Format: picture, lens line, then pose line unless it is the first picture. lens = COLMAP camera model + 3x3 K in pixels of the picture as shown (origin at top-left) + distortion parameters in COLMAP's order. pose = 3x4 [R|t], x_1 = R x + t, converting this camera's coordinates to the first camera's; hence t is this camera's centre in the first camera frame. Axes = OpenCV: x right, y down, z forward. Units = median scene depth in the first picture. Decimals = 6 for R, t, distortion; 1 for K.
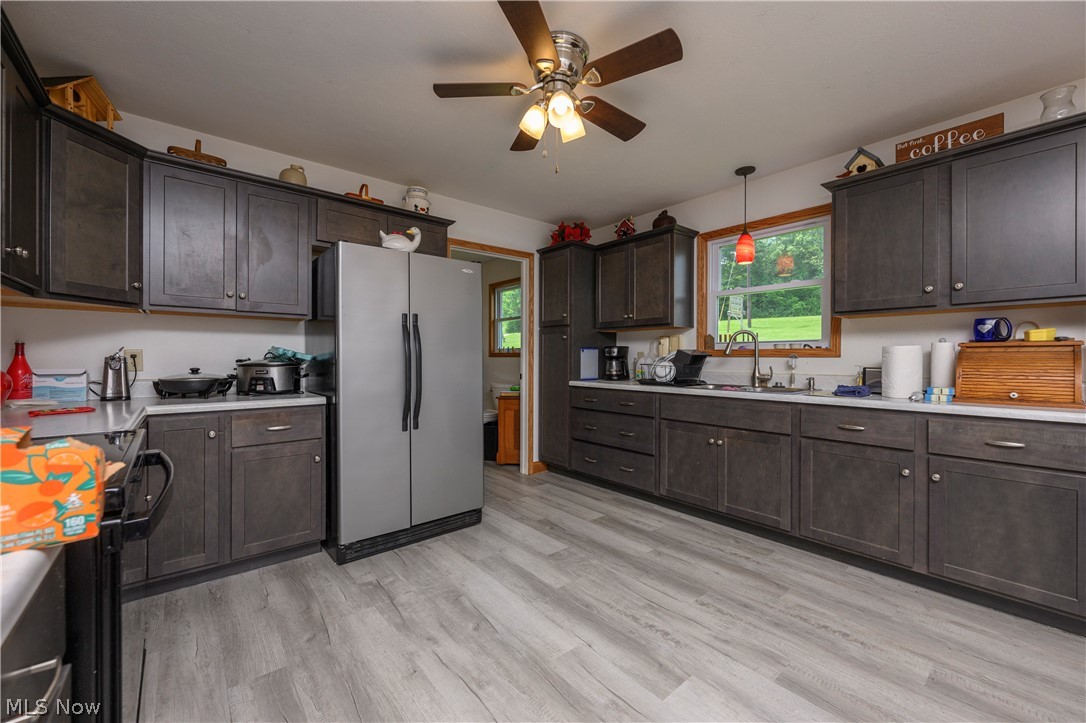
lens RADIAL K [[429.9, 0, 540.3], [0, 429.9, 358.5], [0, 0, 1]] dist [0.000628, -0.000067]
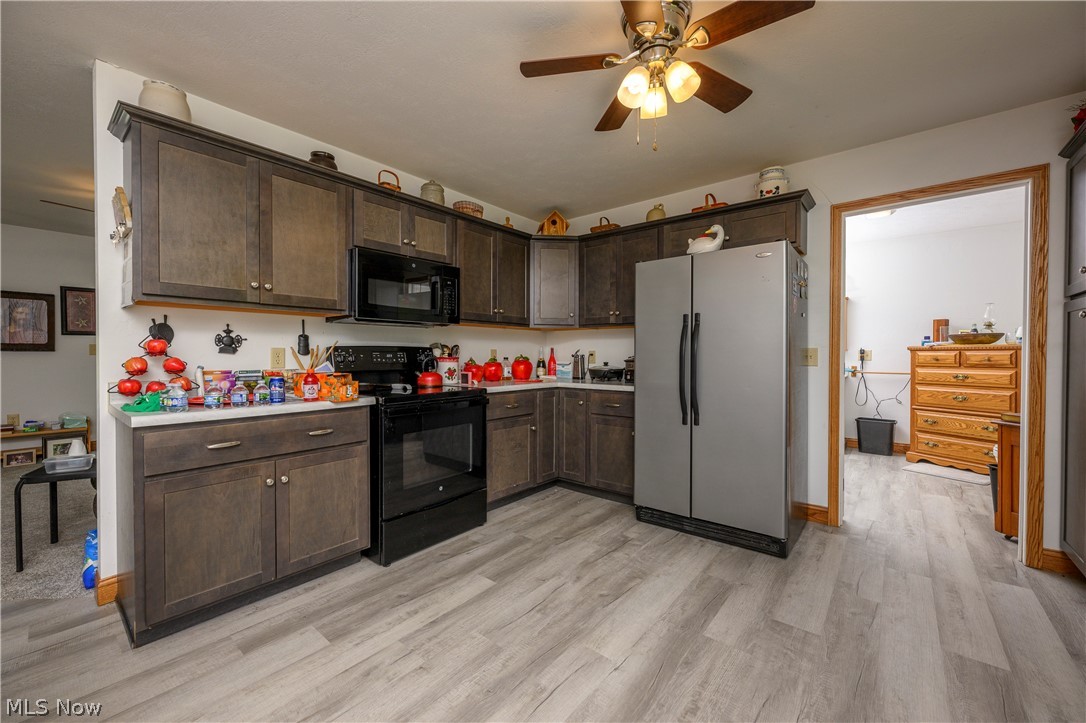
lens RADIAL K [[429.9, 0, 540.3], [0, 429.9, 358.5], [0, 0, 1]] dist [0.000628, -0.000067]
pose [[0.183617, 0.008101, -0.982965, 0.731372], [-0.003124, 0.999966, 0.007658, -0.002821], [0.982993, 0.001665, 0.183636, 0.497616]]
